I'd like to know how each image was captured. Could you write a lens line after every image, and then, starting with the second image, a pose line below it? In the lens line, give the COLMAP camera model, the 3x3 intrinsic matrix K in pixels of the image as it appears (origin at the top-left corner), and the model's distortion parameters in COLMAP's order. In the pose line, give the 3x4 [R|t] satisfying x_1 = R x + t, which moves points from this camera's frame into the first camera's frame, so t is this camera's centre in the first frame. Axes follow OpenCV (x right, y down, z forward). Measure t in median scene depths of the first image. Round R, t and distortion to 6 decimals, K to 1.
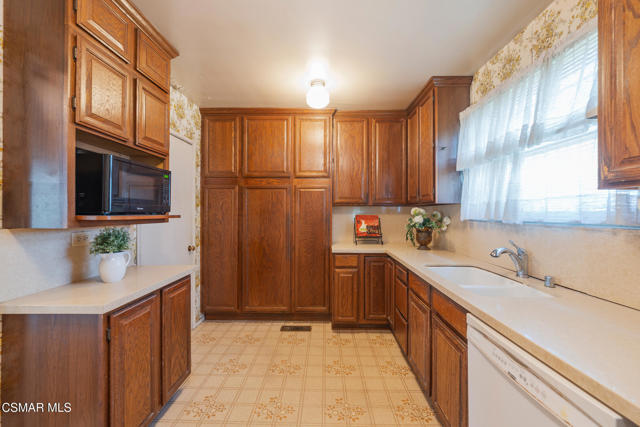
lens RADIAL K [[257.3, 0, 322.9], [0, 257.3, 213.3], [0, 0, 1]] dist [-0.000893, -0.000884]
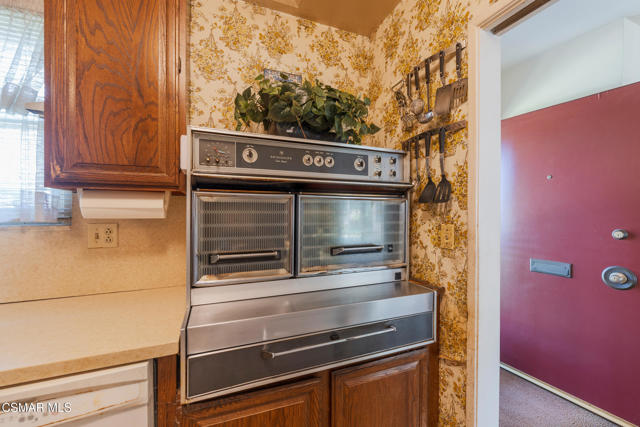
lens RADIAL K [[257.3, 0, 318.0], [0, 257.3, 211.7], [0, 0, 1]] dist [-0.000893, -0.000884]
pose [[-0.385000, -0.003209, 0.922911, -0.105701], [-0.000086, 0.999994, 0.003441, -0.000038], [-0.922916, 0.001245, -0.384998, 0.172148]]
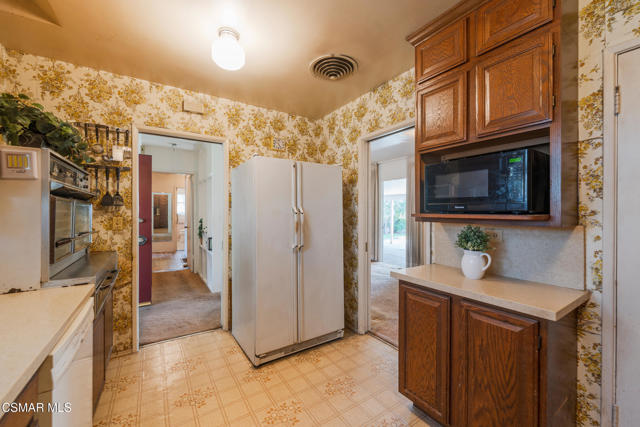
lens RADIAL K [[257.3, 0, 321.7], [0, 257.3, 211.7], [0, 0, 1]] dist [-0.000893, -0.000884]
pose [[-0.831585, 0.000044, -0.555397, 0.175989], [-0.004004, 0.999974, 0.006075, -0.003407], [0.555383, 0.007275, -0.831563, 1.033890]]
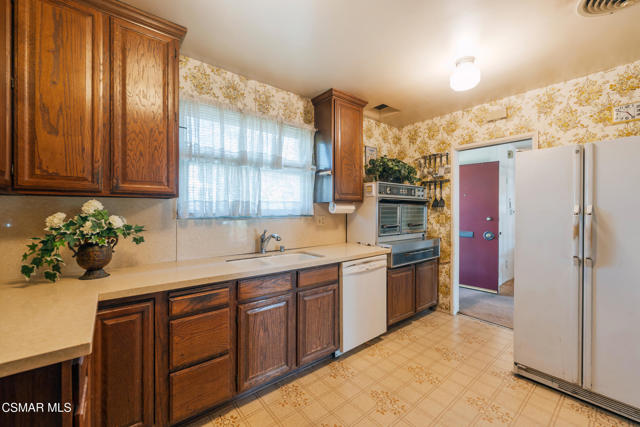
lens RADIAL K [[257.3, 0, 316.6], [0, 257.3, 210.5], [0, 0, 1]] dist [-0.000893, -0.000884]
pose [[-0.632029, -0.002300, 0.774941, -0.411119], [0.001073, 0.999992, 0.003843, -0.003464], [-0.774944, 0.003260, -0.632022, 1.225248]]
